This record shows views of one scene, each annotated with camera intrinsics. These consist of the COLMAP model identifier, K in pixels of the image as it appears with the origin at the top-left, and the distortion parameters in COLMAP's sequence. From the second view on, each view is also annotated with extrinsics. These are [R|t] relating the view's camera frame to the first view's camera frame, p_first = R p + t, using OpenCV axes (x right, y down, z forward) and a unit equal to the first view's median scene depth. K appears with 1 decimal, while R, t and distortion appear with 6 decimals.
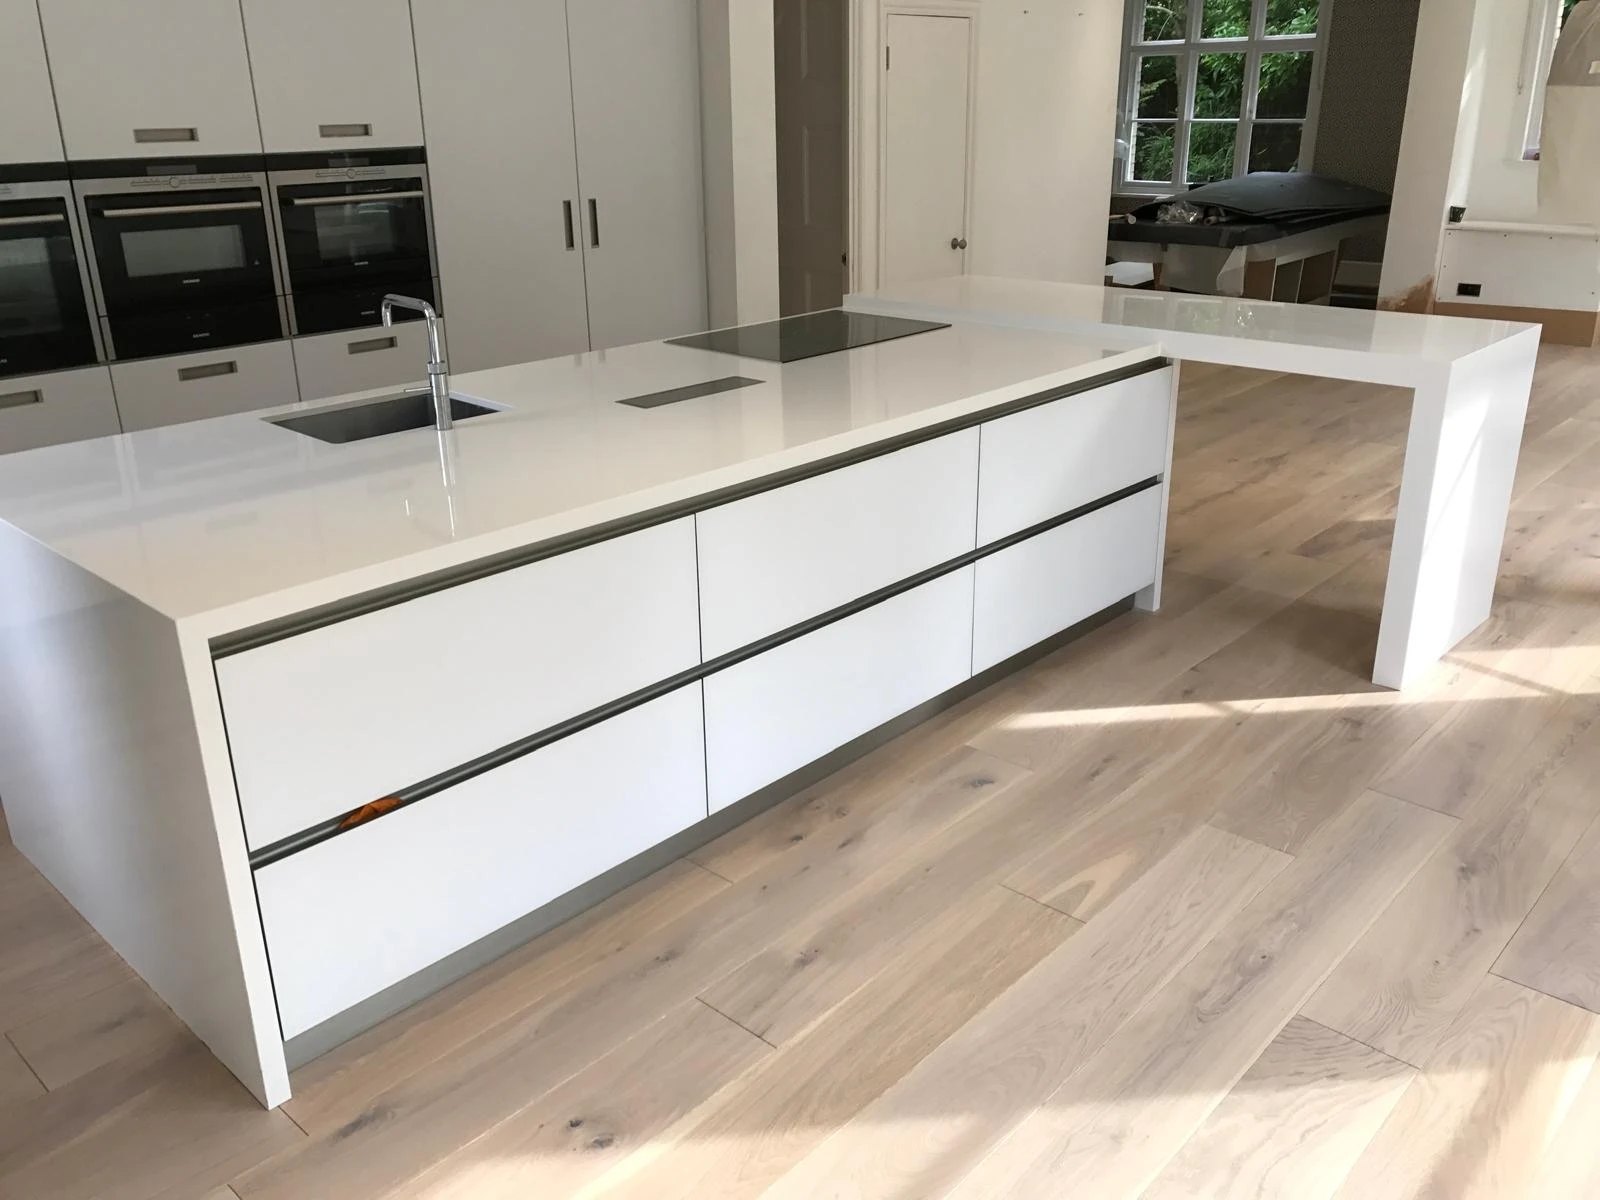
lens RADIAL K [[1290.1, 0, 799.5], [0, 1290.1, 597.6], [0, 0, 1]] dist [-0.002634, 0.009522]
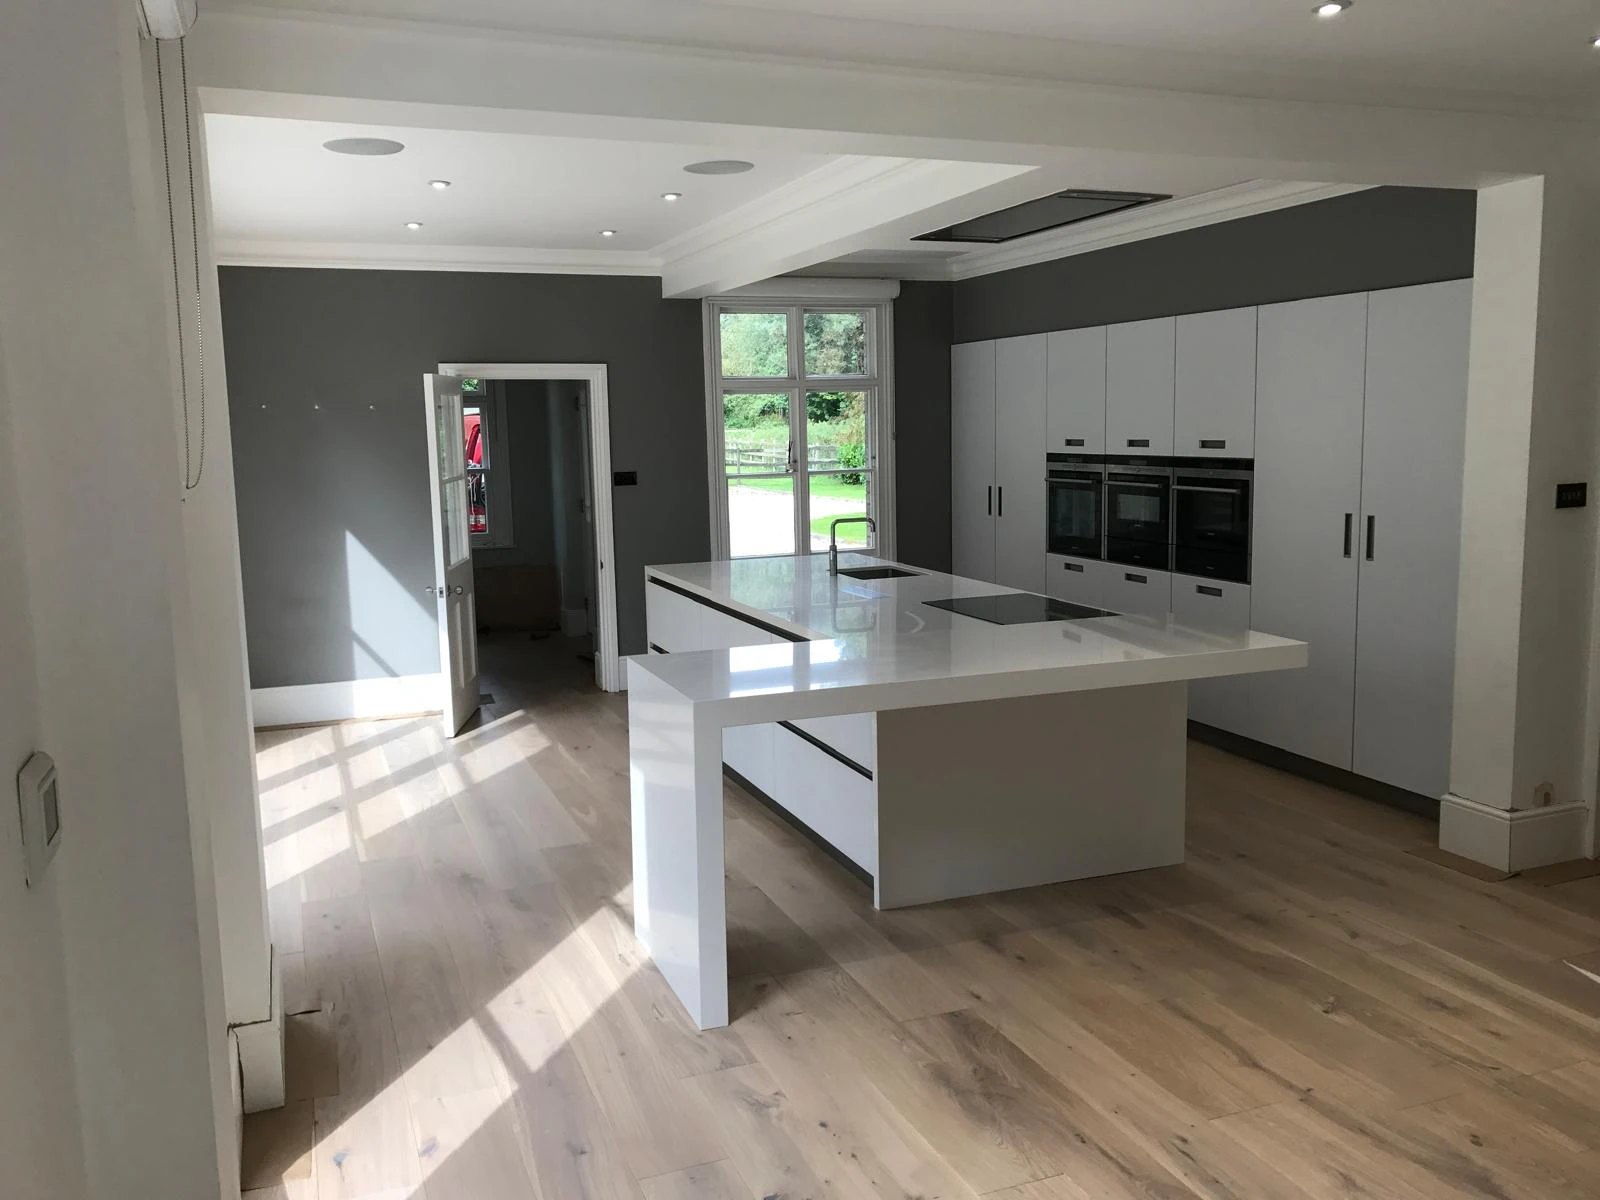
lens RADIAL K [[1290.1, 0, 799.2], [0, 1290.1, 597.4], [0, 0, 1]] dist [-0.002634, 0.009522]
pose [[-0.426523, 0.140017, -0.893573, 1.104576], [-0.309037, 0.905929, 0.289463, -0.459346], [0.850044, 0.399610, -0.343129, 1.113899]]
